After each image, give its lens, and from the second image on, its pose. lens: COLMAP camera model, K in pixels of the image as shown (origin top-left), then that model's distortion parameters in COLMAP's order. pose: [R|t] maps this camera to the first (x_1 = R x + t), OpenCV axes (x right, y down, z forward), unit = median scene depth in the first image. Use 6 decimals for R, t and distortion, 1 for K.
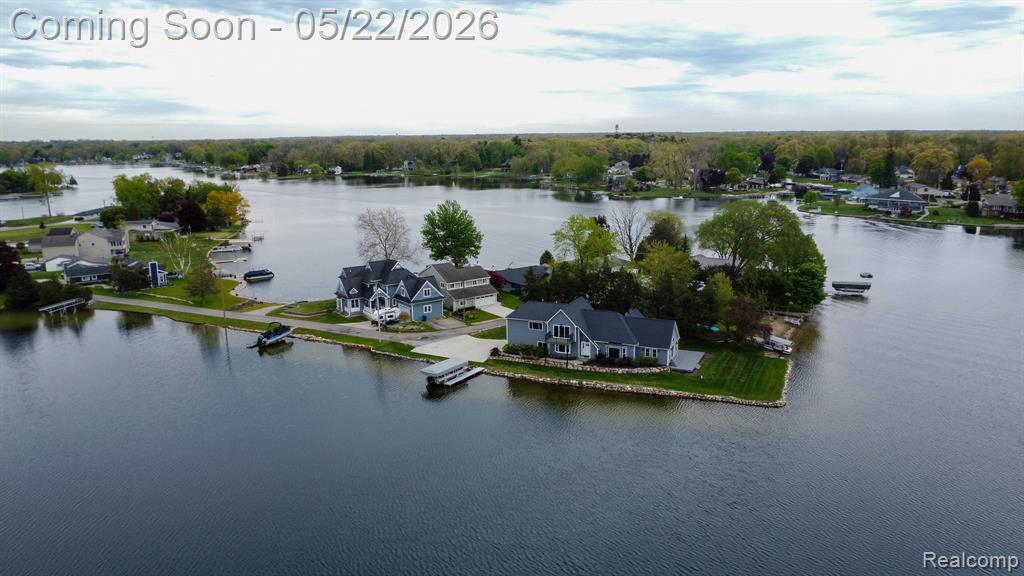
lens RADIAL K [[786.7, 0, 512.0], [0, 786.7, 288.0], [0, 0, 1]] dist [-0.032197, -0.003865]
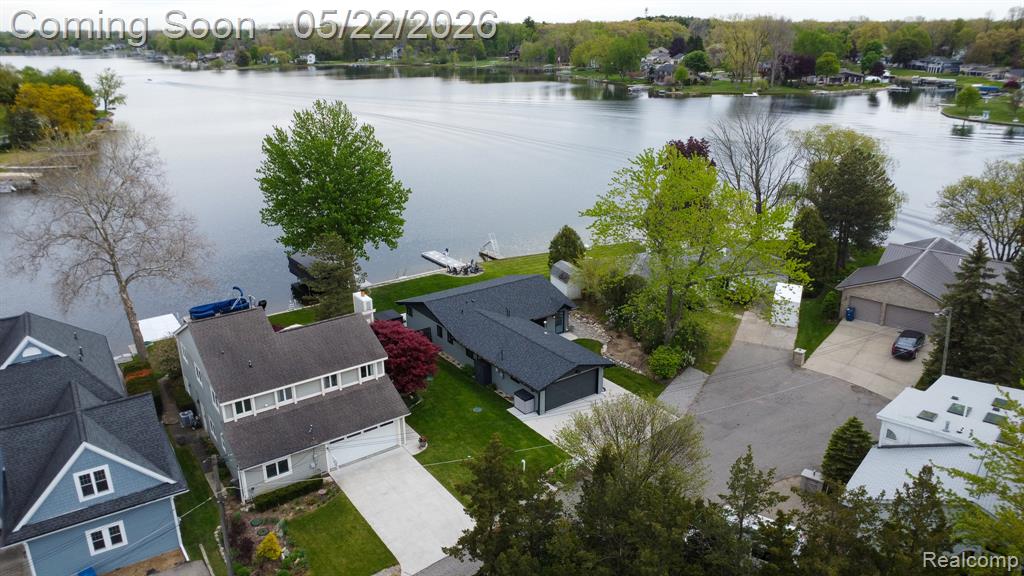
lens RADIAL K [[786.7, 0, 512.0], [0, 786.7, 288.0], [0, 0, 1]] dist [-0.032197, -0.003865]
pose [[0.999787, 0.007829, -0.019080, 0.008057], [-0.005305, 0.991640, 0.128928, -0.023487], [0.019930, -0.128799, 0.991470, 0.200693]]
